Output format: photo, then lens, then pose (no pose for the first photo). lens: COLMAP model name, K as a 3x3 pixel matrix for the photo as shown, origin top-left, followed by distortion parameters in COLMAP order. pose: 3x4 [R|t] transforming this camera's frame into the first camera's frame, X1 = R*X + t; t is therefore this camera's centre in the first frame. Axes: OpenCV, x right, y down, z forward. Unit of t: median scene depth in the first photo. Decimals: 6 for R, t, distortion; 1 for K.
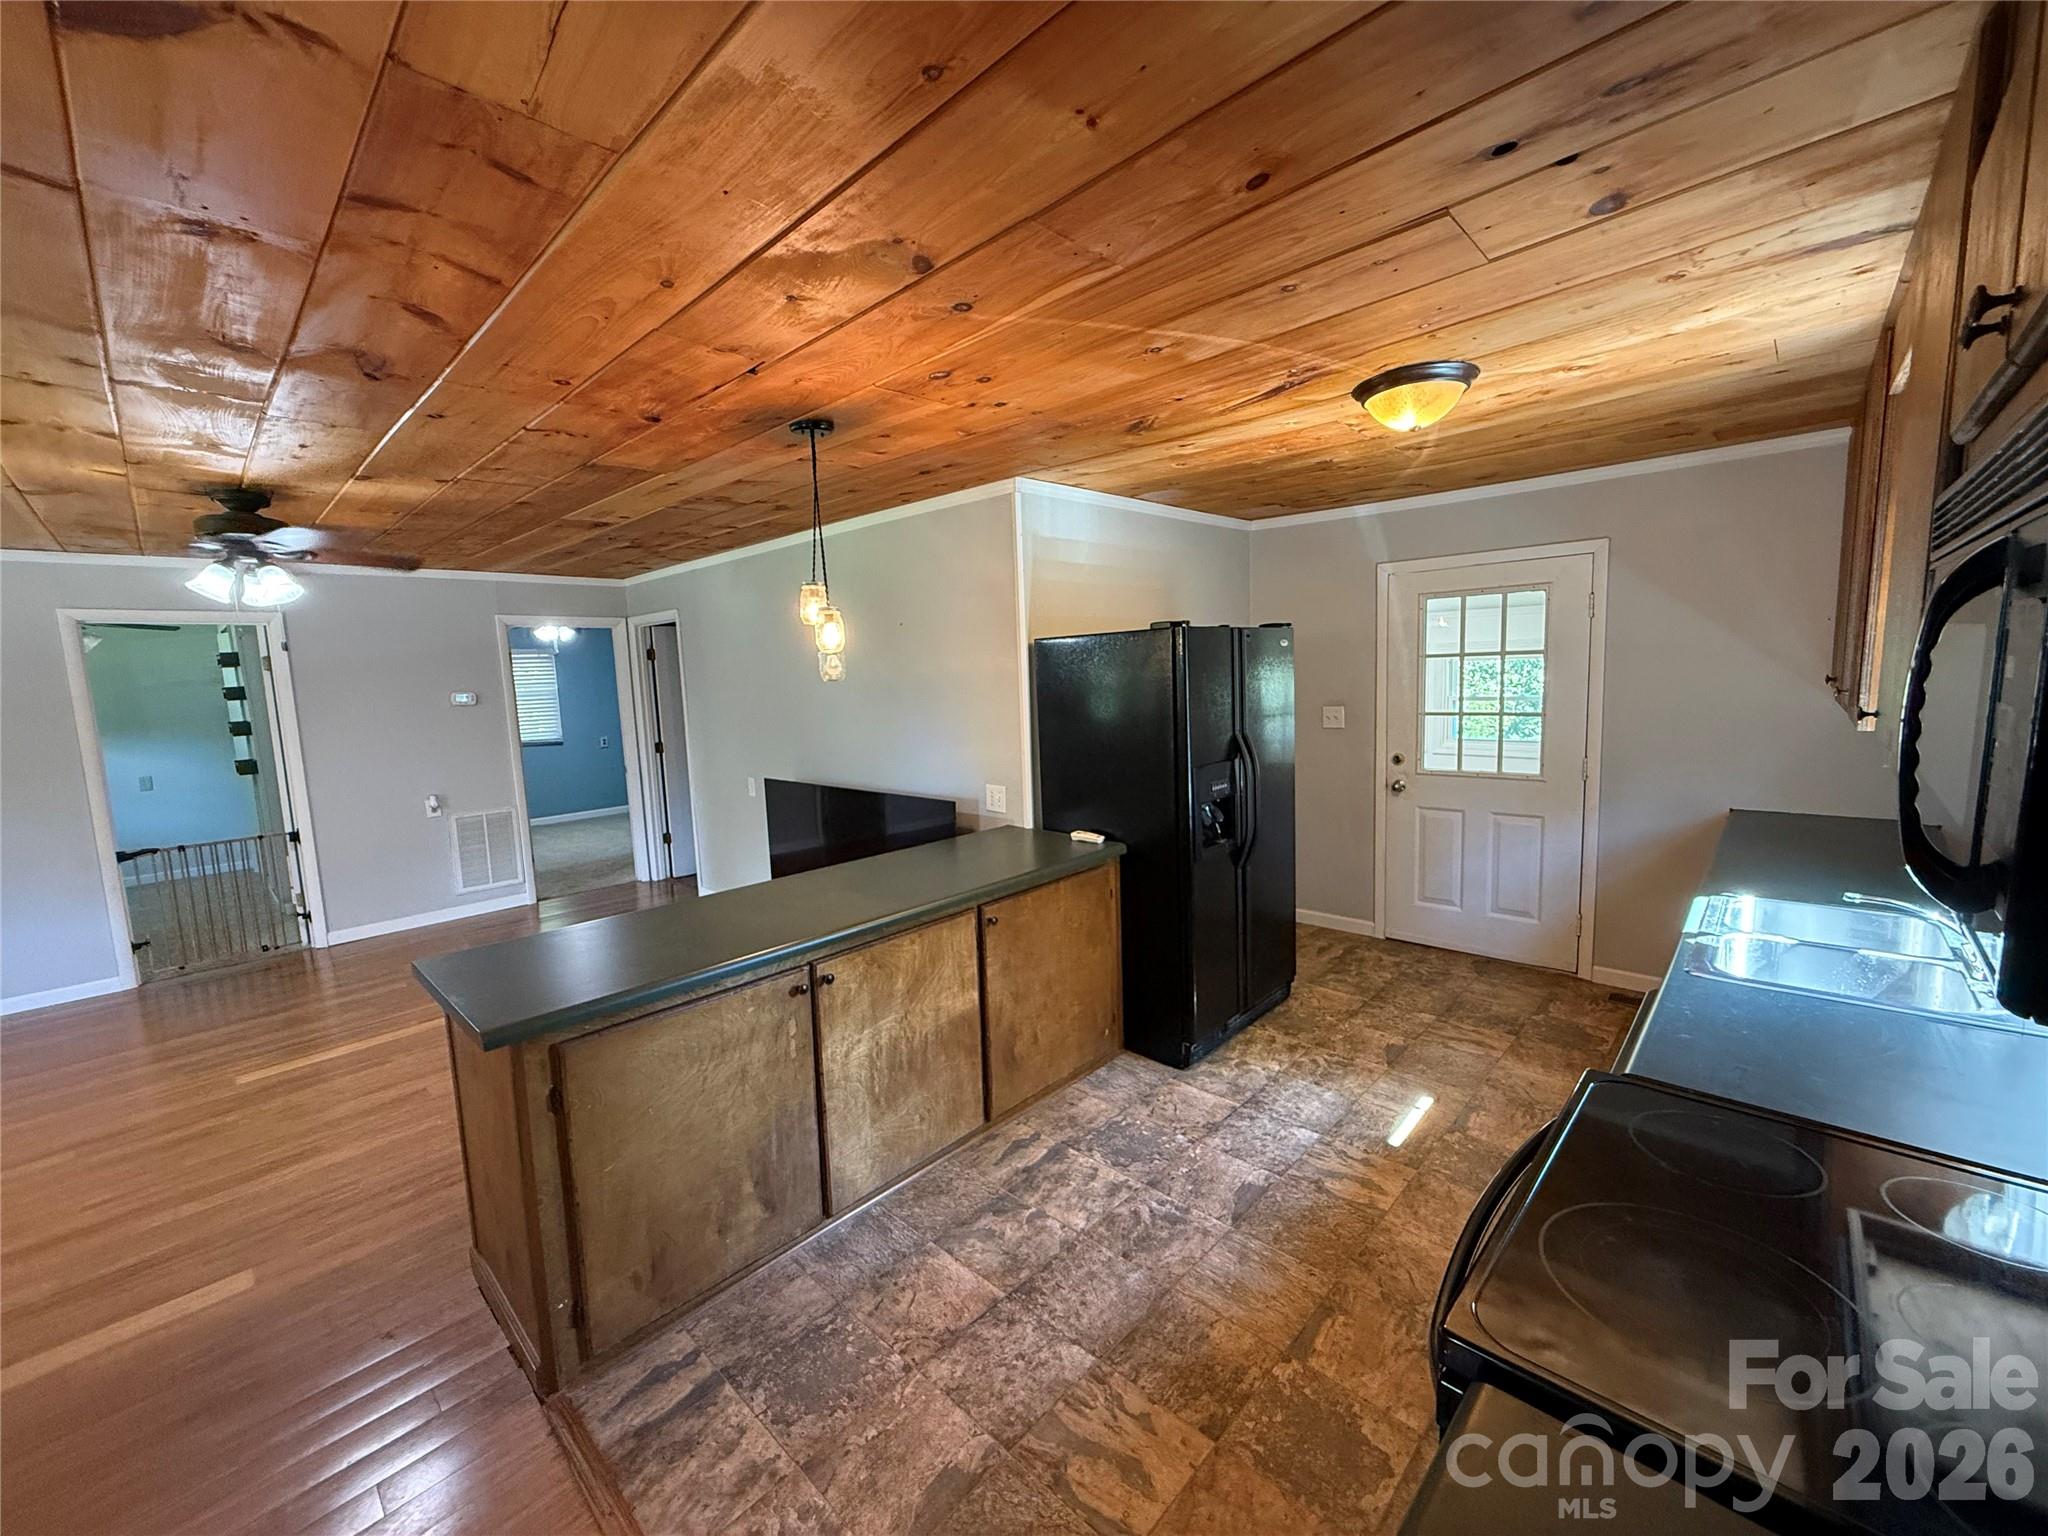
lens RADIAL K [[816.5, 0, 1022.1], [0, 816.5, 763.2], [0, 0, 1]] dist [0.003314, -0.000603]
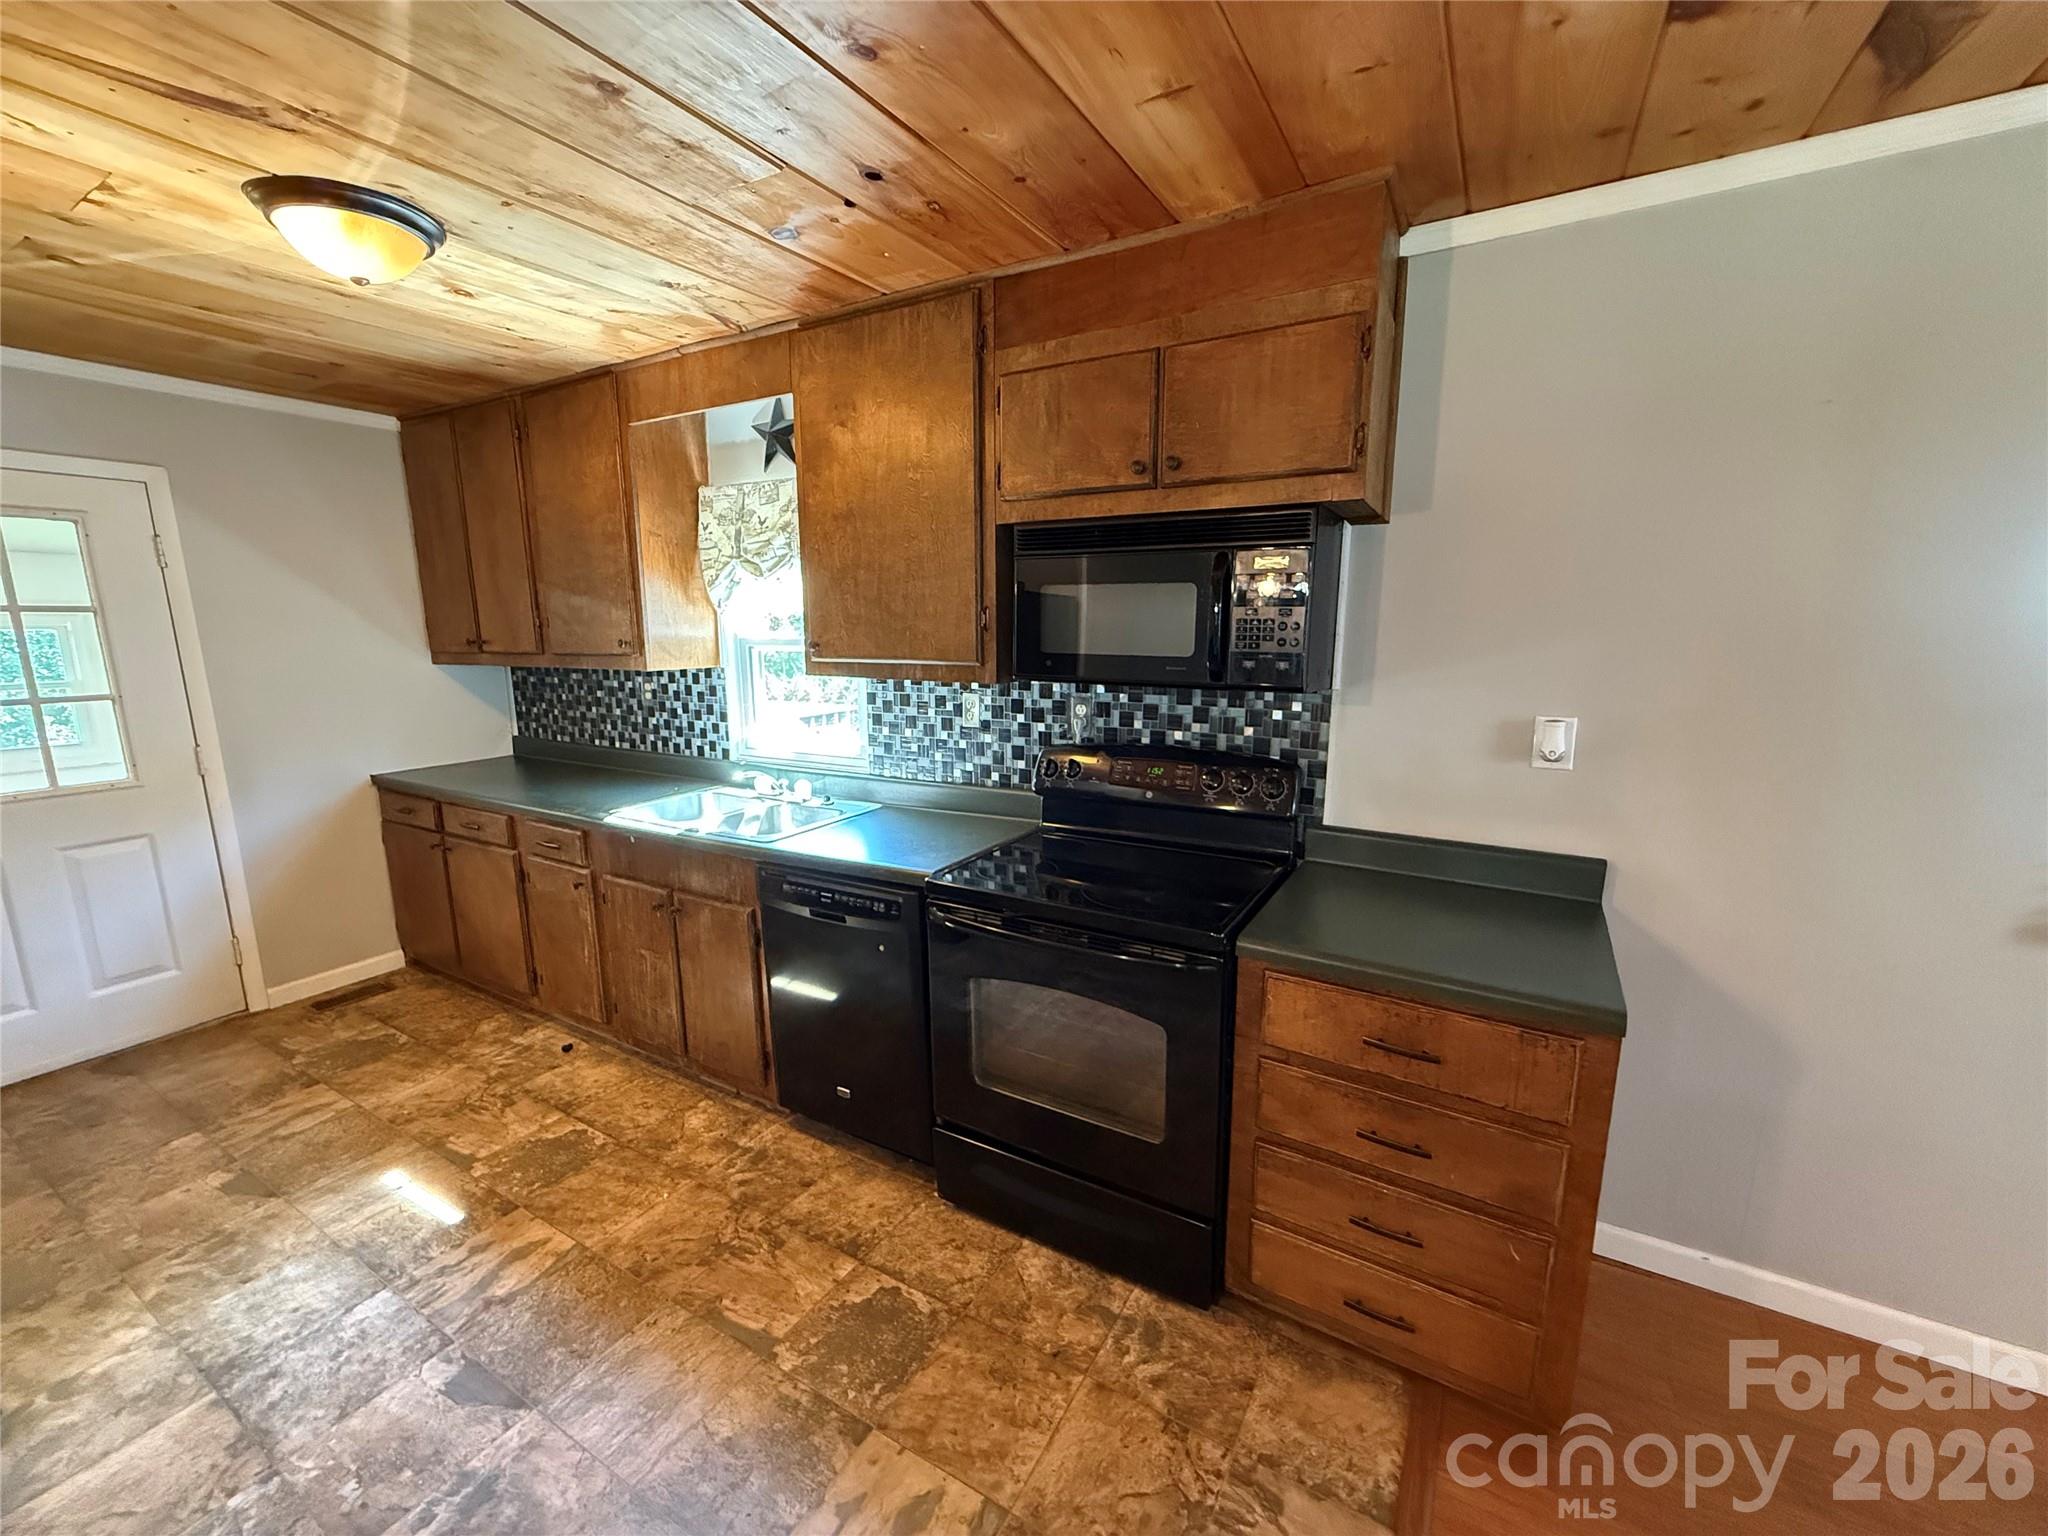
lens RADIAL K [[816.5, 0, 1018.7], [0, 816.5, 765.1], [0, 0, 1]] dist [0.003314, -0.000603]
pose [[-0.227369, -0.128923, 0.965237, -0.382078], [0.128583, 0.978544, 0.160989, -0.021357], [-0.965282, 0.160717, -0.205913, 0.581001]]
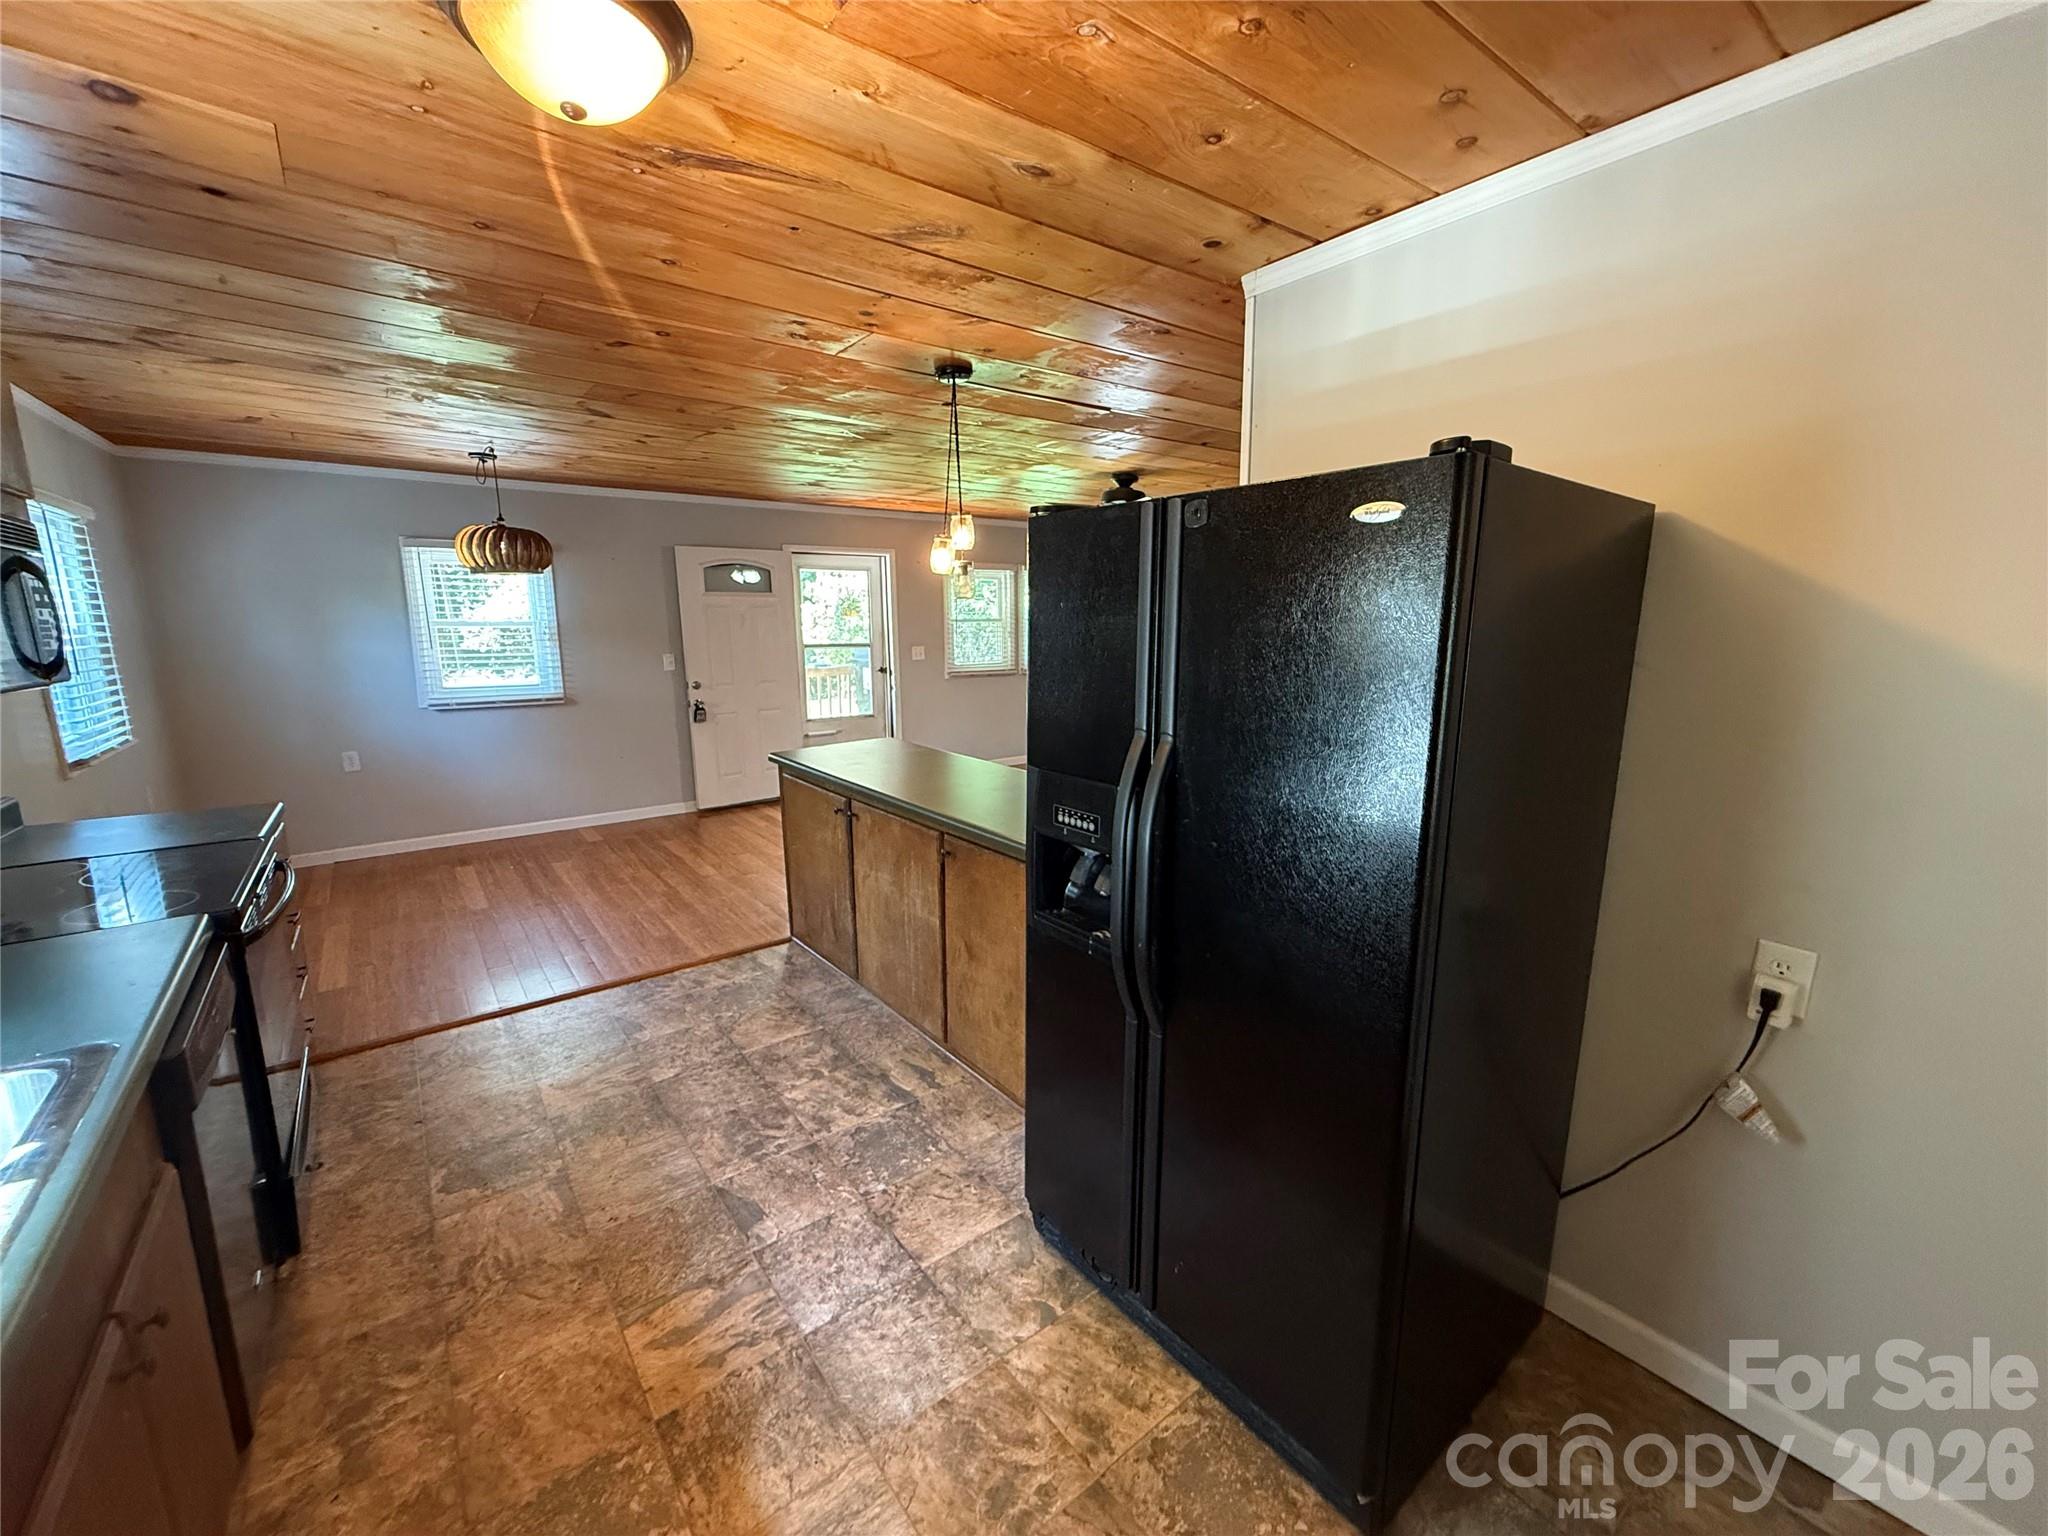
lens RADIAL K [[816.5, 0, 1018.4], [0, 816.5, 768.4], [0, 0, 1]] dist [0.003314, -0.000603]
pose [[-0.147356, 0.222853, -0.963651, 0.898690], [-0.107417, 0.964918, 0.239572, -0.152624], [0.983233, 0.138815, -0.118248, 1.232038]]
